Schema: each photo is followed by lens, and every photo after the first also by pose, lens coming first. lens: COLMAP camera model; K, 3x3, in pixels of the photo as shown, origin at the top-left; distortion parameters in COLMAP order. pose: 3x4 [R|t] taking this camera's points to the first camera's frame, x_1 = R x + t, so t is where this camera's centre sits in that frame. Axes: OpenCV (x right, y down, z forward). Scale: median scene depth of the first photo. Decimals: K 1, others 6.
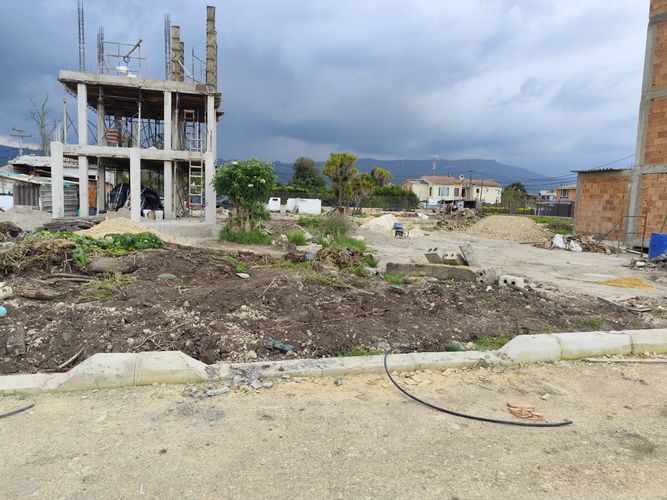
lens RADIAL K [[471.4, 0, 332.6], [0, 471.4, 245.2], [0, 0, 1]] dist [0.007459, 0.016205]
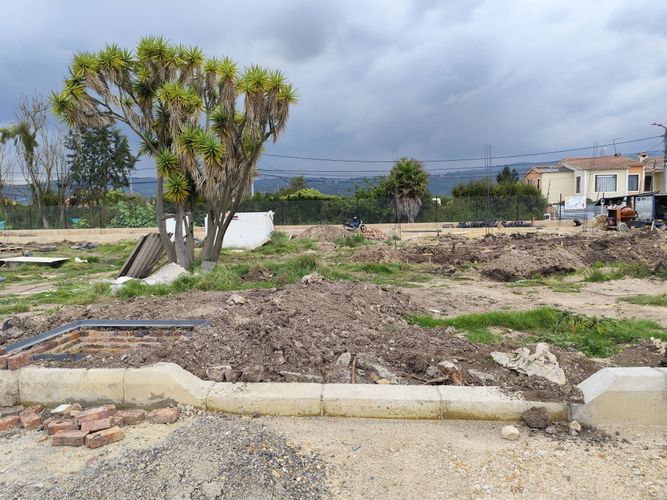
lens RADIAL K [[471.4, 0, 333.3], [0, 471.4, 250.3], [0, 0, 1]] dist [0.007459, 0.016205]
pose [[0.950886, -0.027587, -0.308310, 0.117402], [0.021464, 0.999500, -0.023232, -0.035475], [0.308796, 0.015474, 0.951002, 0.439441]]
